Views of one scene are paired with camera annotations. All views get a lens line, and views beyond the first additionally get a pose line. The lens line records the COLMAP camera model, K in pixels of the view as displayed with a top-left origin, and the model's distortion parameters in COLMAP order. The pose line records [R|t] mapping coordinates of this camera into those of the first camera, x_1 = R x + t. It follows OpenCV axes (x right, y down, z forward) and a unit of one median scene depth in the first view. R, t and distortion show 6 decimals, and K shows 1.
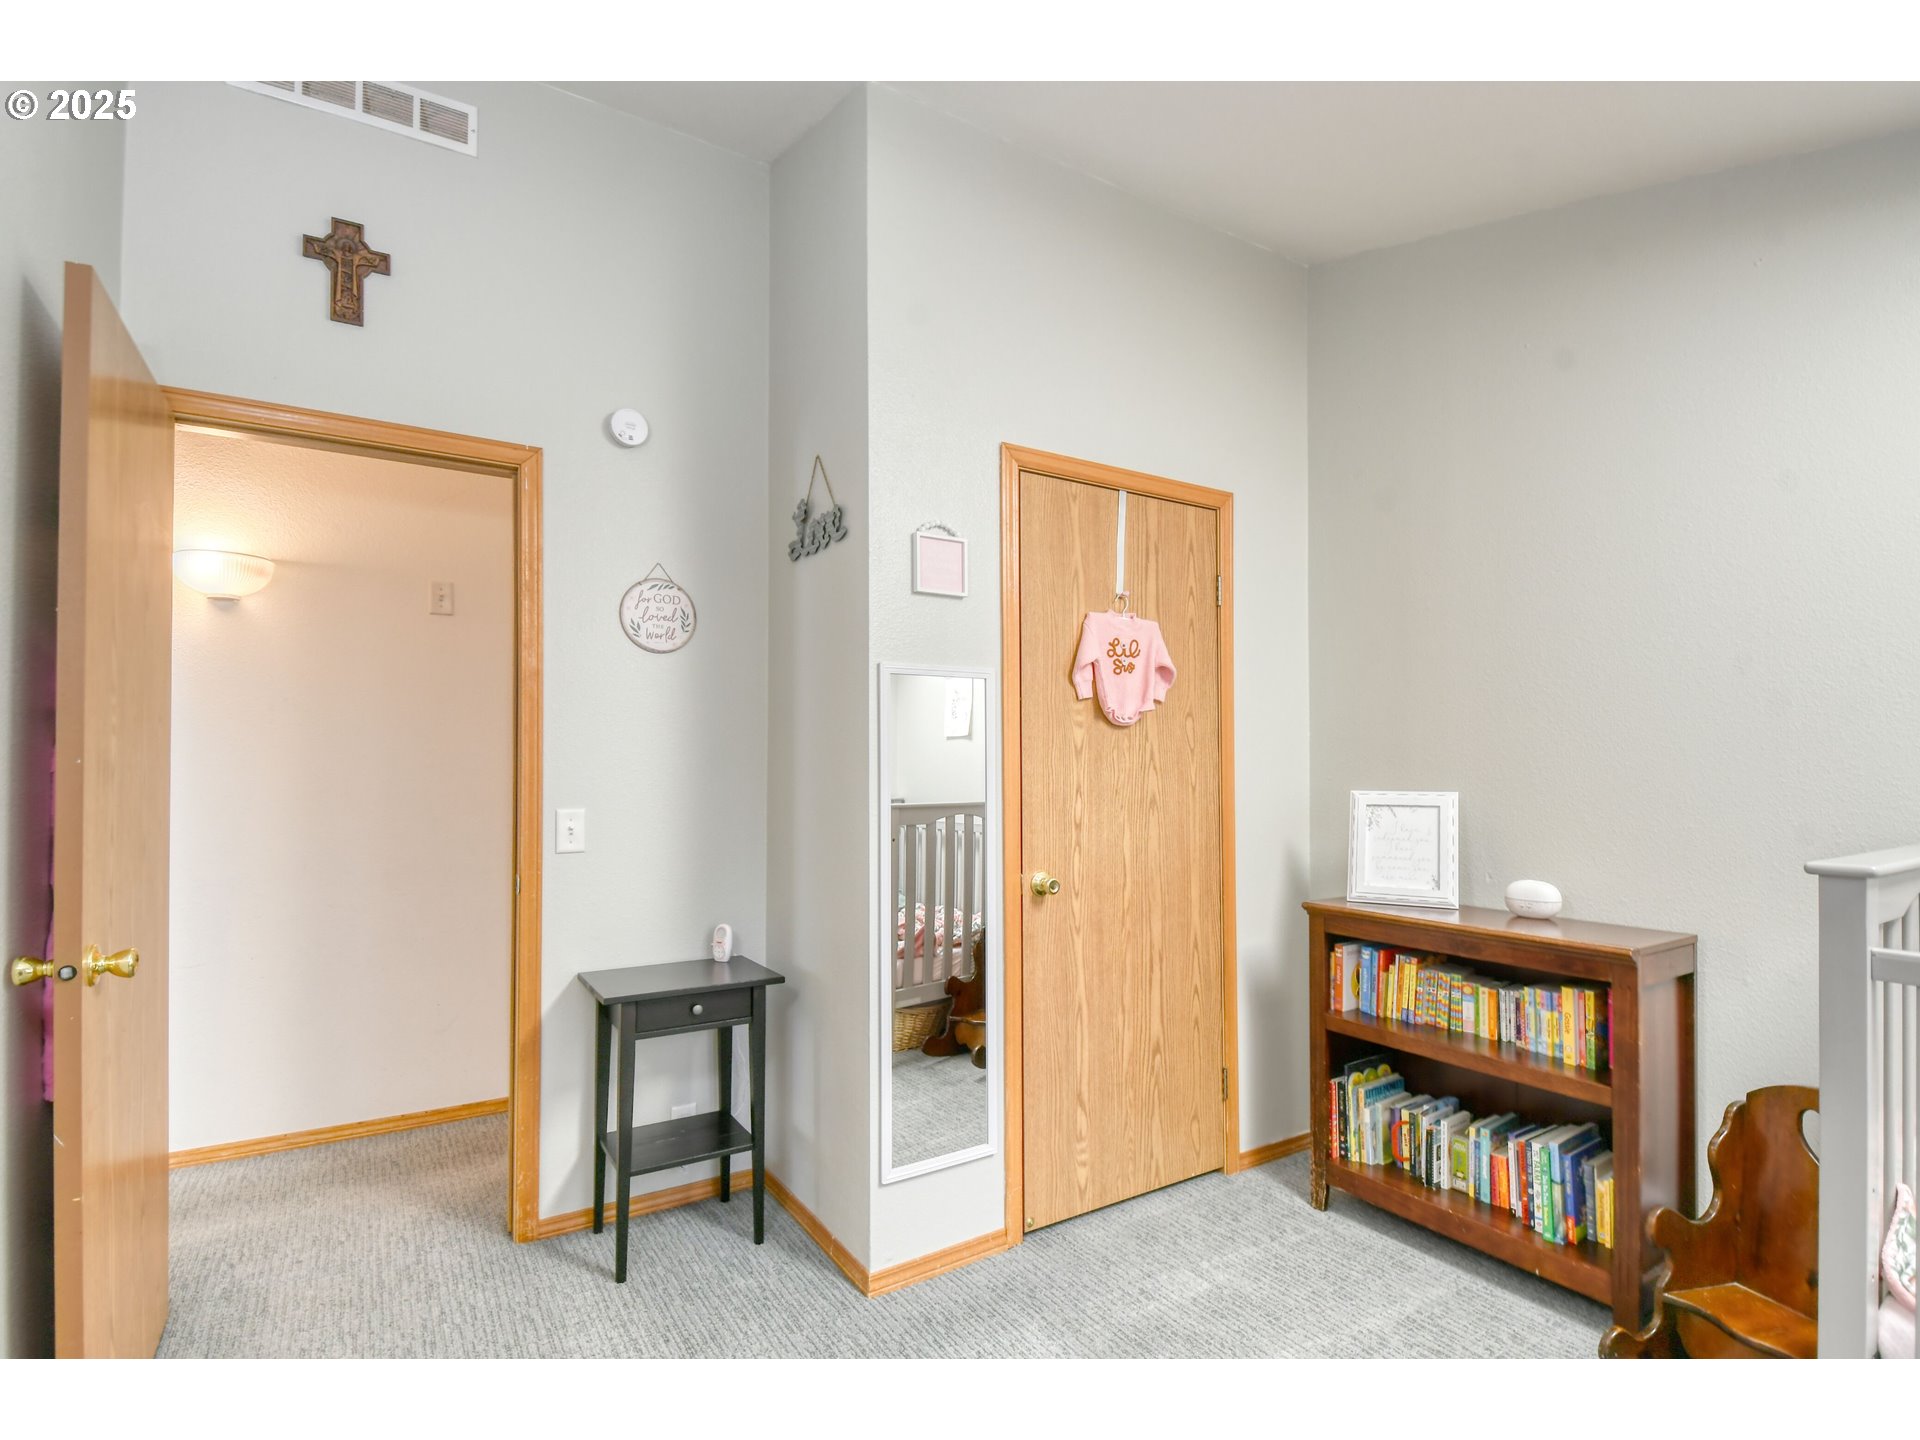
lens RADIAL K [[936.2, 0, 956.3], [0, 936.2, 727.5], [0, 0, 1]] dist [-0.002168, -0.001182]
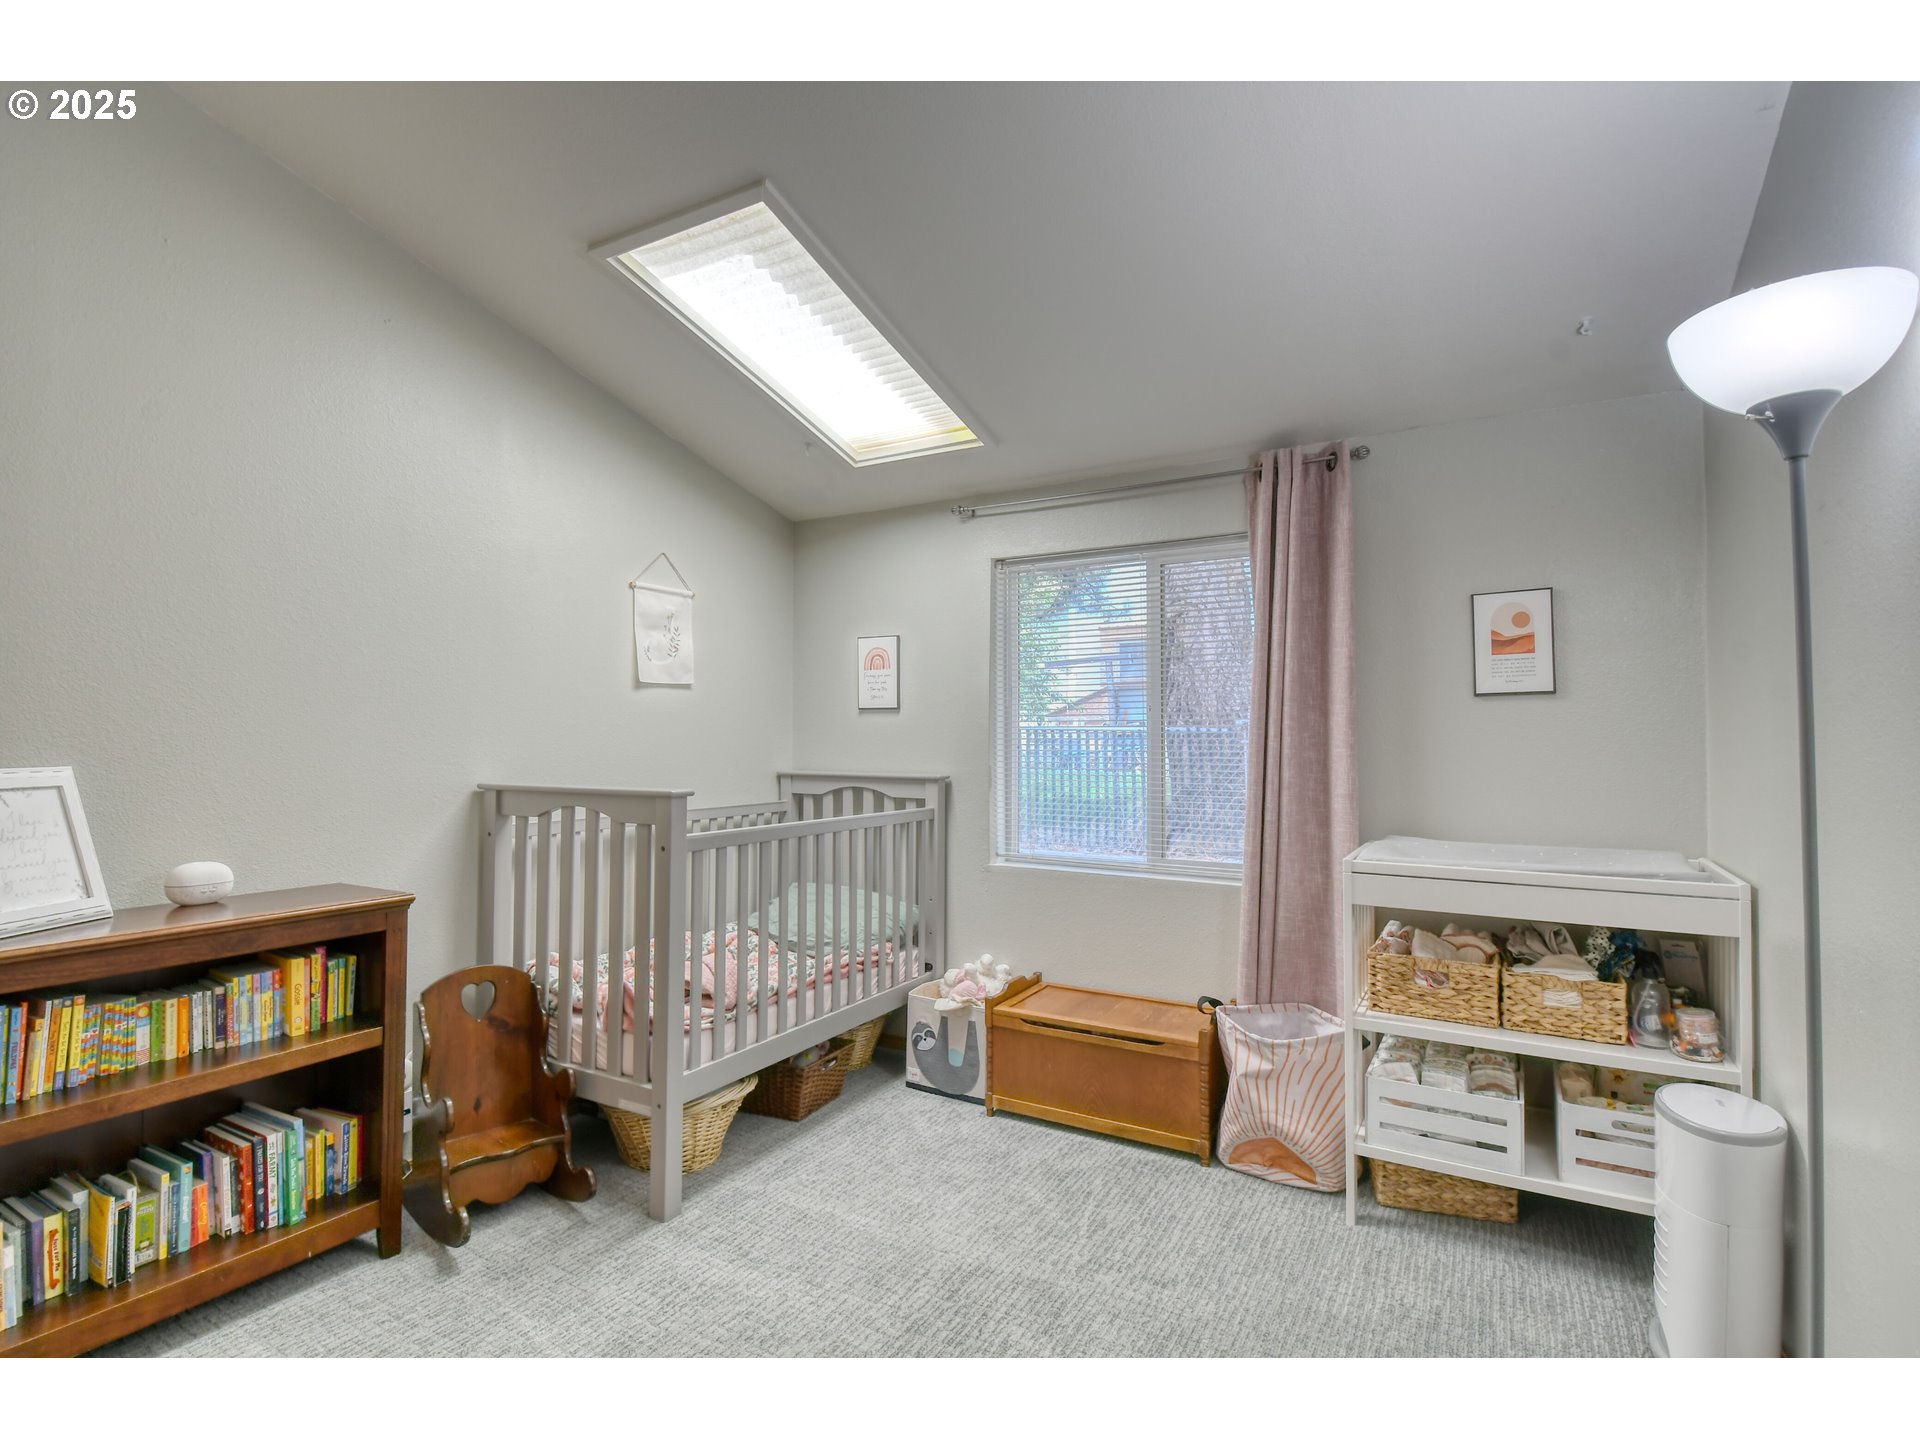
lens RADIAL K [[936.2, 0, 956.3], [0, 936.2, 727.5], [0, 0, 1]] dist [-0.002168, -0.001182]
pose [[-0.439452, 0.002164, 0.898263, -0.488857], [-0.044240, 0.998731, -0.024050, 0.027573], [-0.897176, -0.050307, -0.438799, 0.762844]]
